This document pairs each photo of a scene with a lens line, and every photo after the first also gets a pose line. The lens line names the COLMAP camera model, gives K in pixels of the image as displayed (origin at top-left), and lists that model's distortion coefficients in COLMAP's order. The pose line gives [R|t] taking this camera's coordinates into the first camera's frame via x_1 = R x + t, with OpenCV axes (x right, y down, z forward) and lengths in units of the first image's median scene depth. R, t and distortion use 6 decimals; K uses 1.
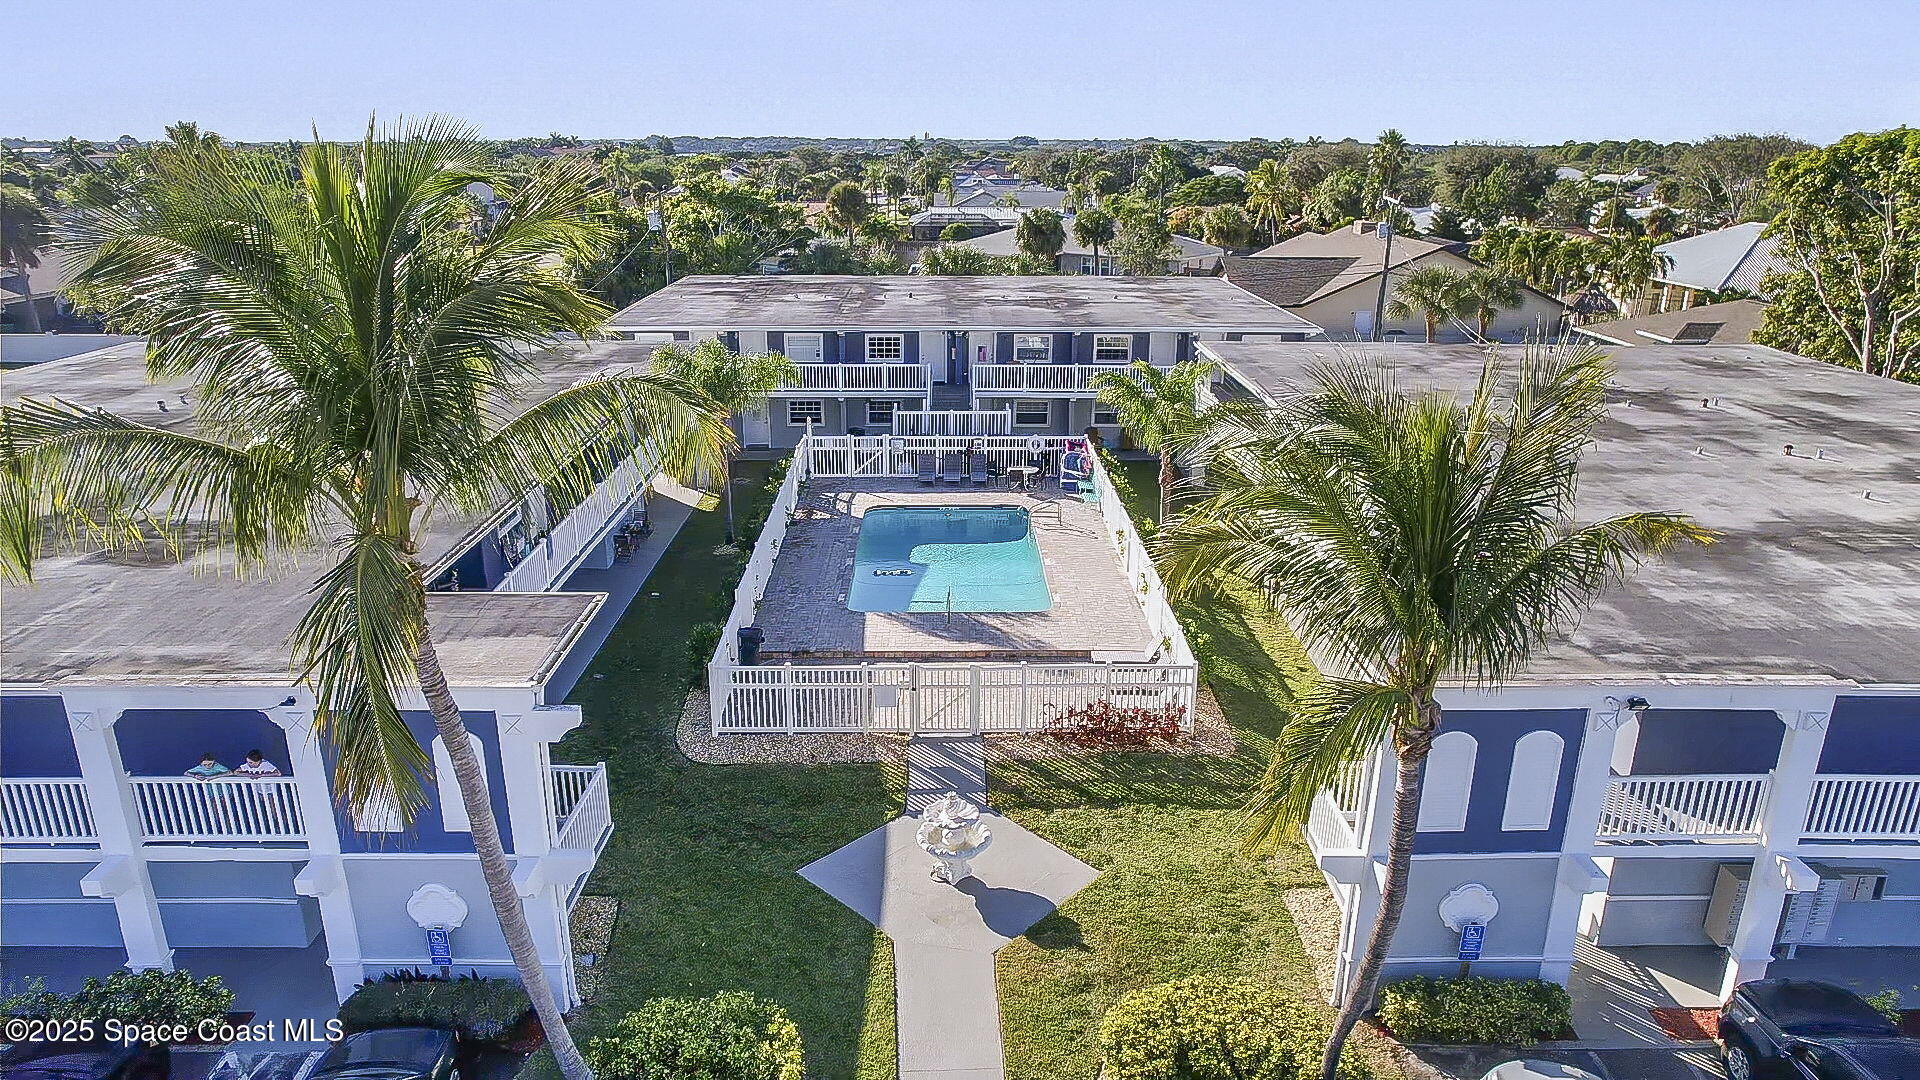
lens RADIAL K [[1200.7, 0, 960.0], [0, 1200.7, 540.0], [0, 0, 1]] dist [-0.001651, -0.000085]
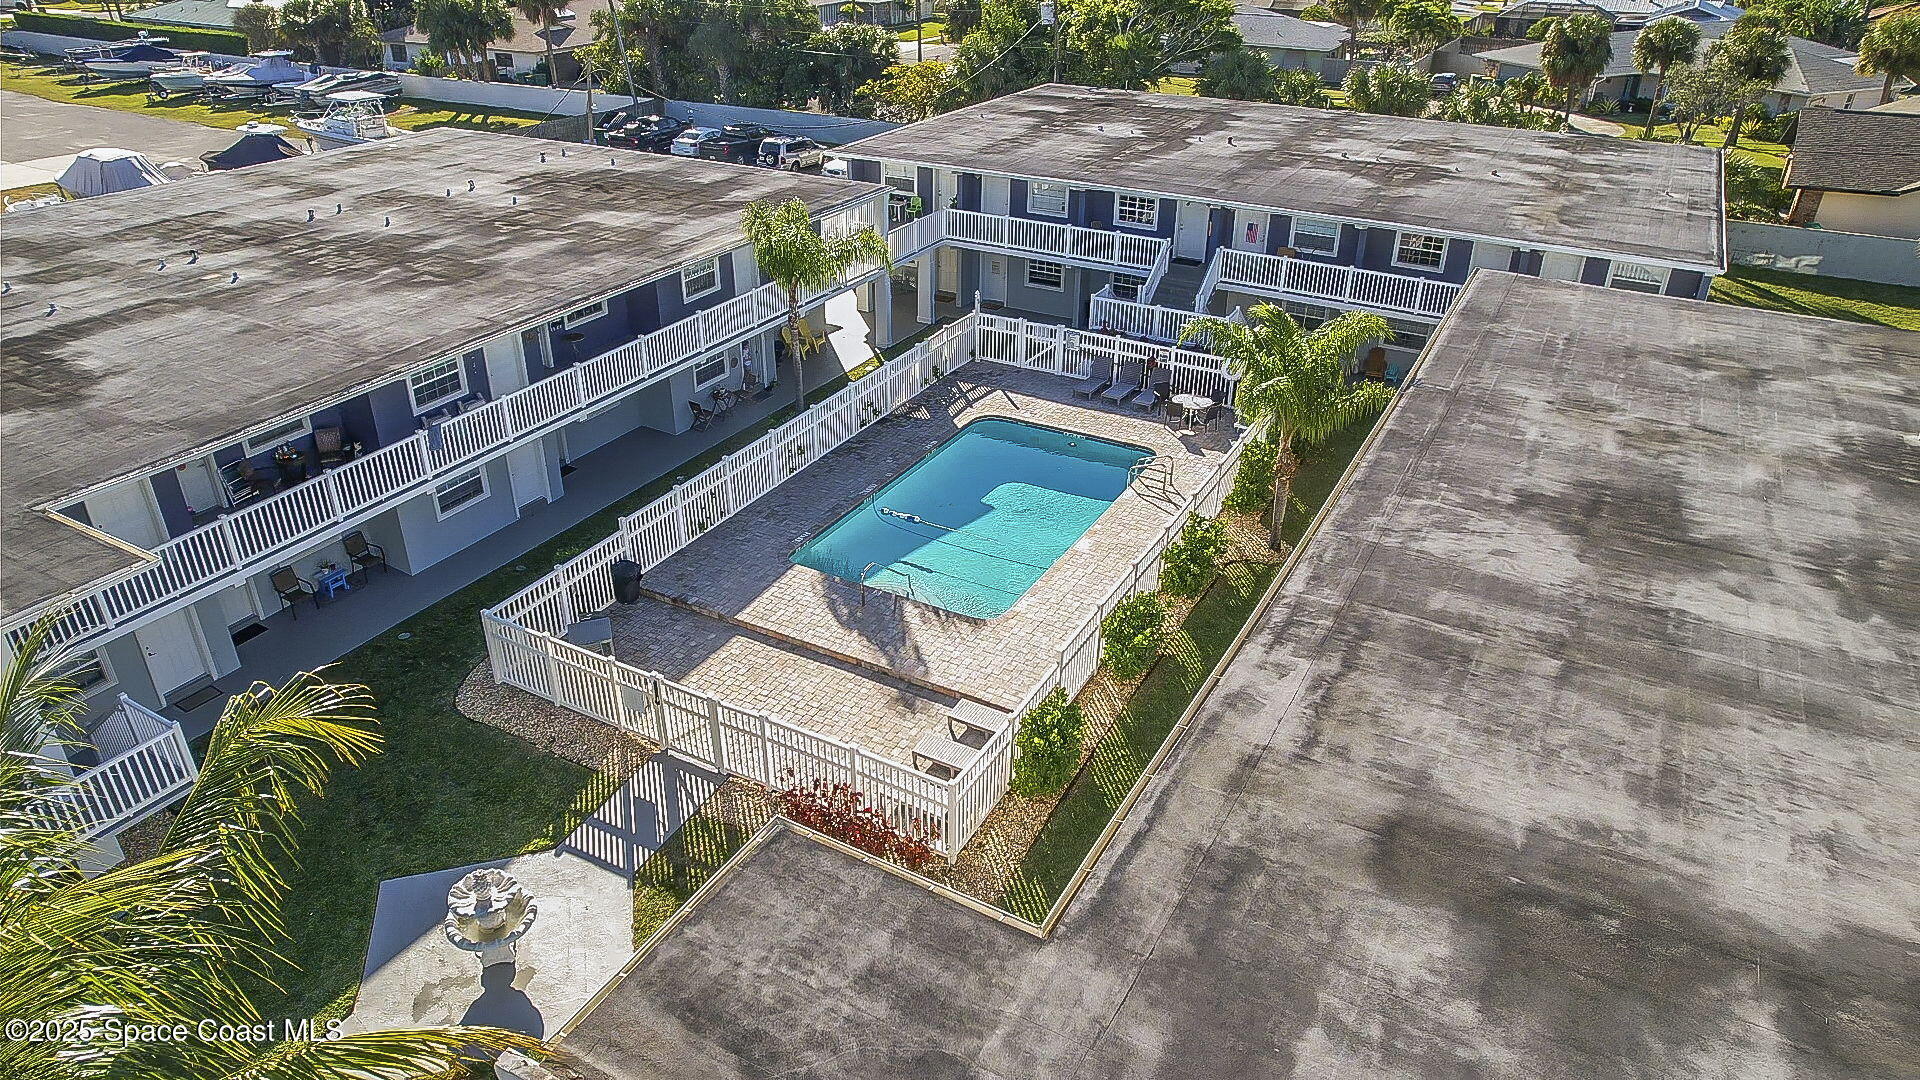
lens RADIAL K [[1200.7, 0, 960.0], [0, 1200.7, 540.0], [0, 0, 1]] dist [-0.001651, -0.000085]
pose [[0.872702, 0.243512, -0.423195, 0.287750], [-0.164481, 0.962715, 0.214770, -0.120376], [0.459715, -0.117822, 0.880216, 0.229320]]
